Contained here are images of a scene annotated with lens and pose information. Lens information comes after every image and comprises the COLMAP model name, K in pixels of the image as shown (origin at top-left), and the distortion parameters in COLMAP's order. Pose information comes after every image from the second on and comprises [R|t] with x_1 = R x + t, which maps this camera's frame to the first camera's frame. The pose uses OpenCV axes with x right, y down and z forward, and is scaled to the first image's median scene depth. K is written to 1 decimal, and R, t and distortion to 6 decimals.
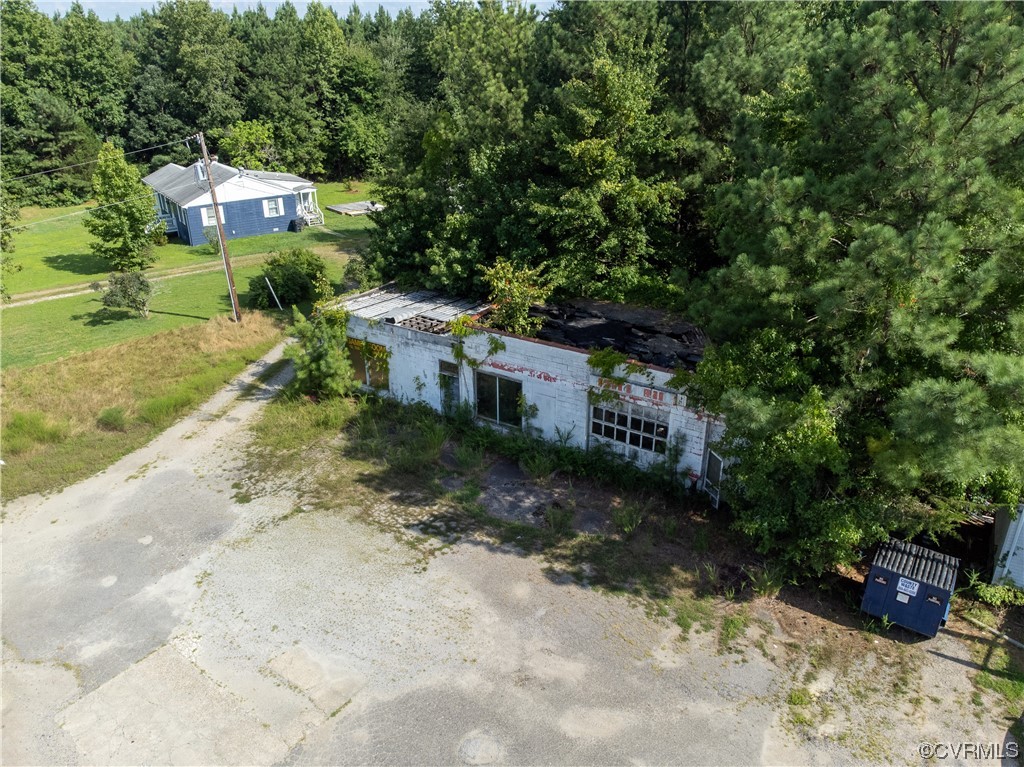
lens RADIAL K [[769.0, 0, 510.3], [0, 769.0, 383.1], [0, 0, 1]] dist [0.005248, 0.017668]
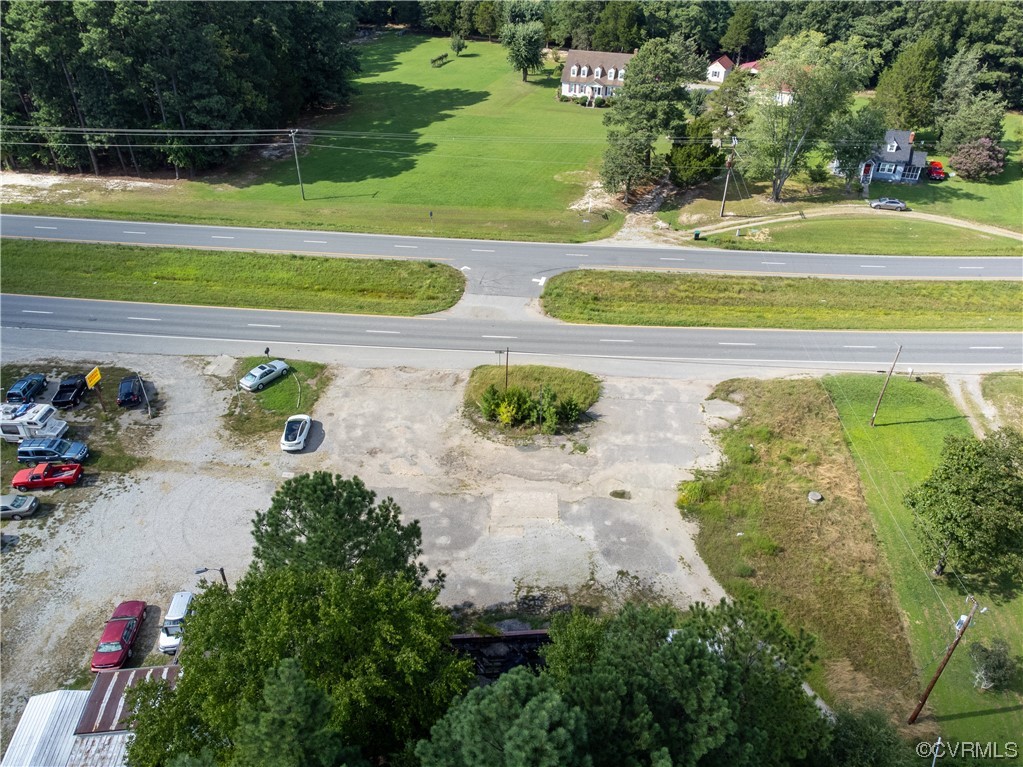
lens RADIAL K [[768.3, 0, 515.3], [0, 768.3, 384.6], [0, 0, 1]] dist [0.005248, 0.017668]
pose [[-0.802939, 0.325456, -0.499367, 0.693865], [-0.261521, 0.560482, 0.785790, -1.559315], [0.535627, 0.761536, -0.364919, 1.131582]]
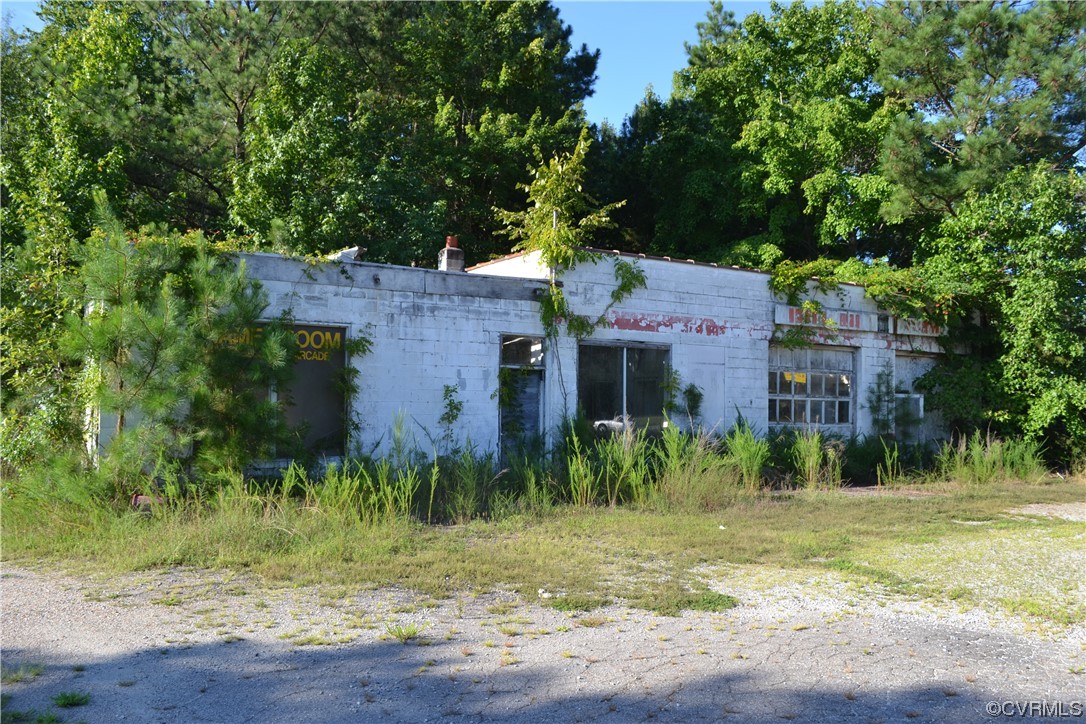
lens RADIAL K [[886.9, 0, 542.3], [0, 886.9, 364.4], [0, 0, 1]] dist [-0.105778, -0.001838]
pose [[0.451691, 0.050822, 0.890726, -0.571518], [0.363336, 0.901356, -0.235678, 0.121654], [-0.814839, 0.430086, 0.388669, 0.841808]]
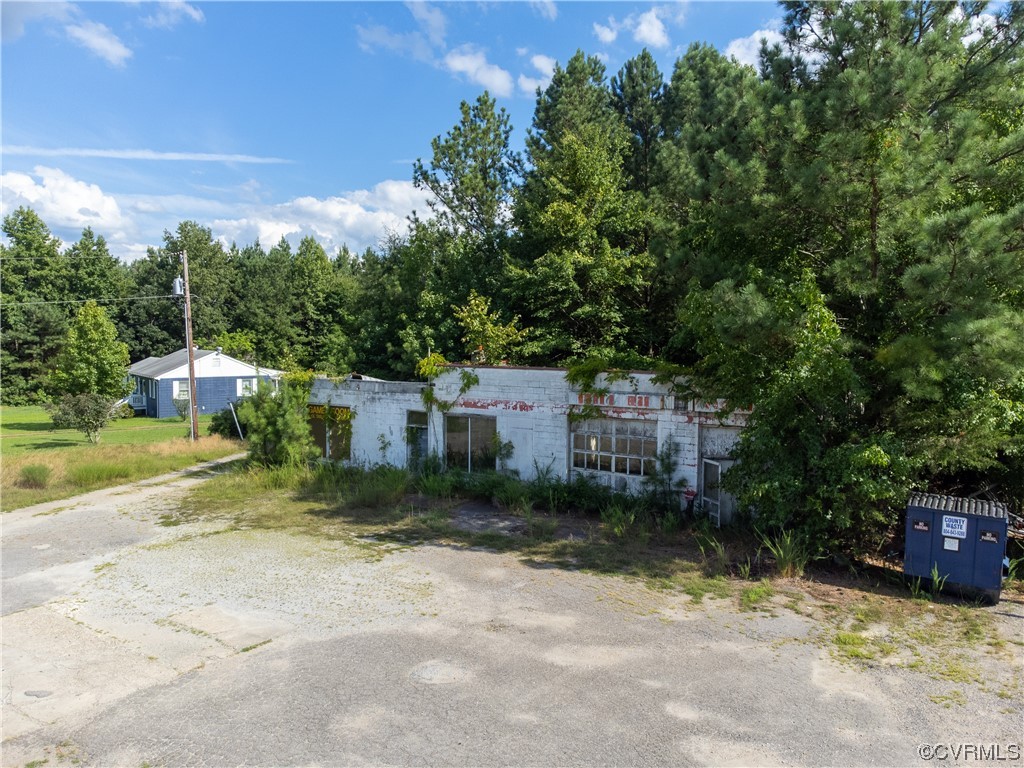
lens RADIAL K [[769.0, 0, 511.6], [0, 769.0, 380.6], [0, 0, 1]] dist [0.005248, 0.017668]
pose [[0.999377, 0.007901, 0.034397, 0.001666], [0.005201, 0.931010, -0.364958, 0.294937], [-0.034908, 0.364909, 0.930388, 0.123164]]
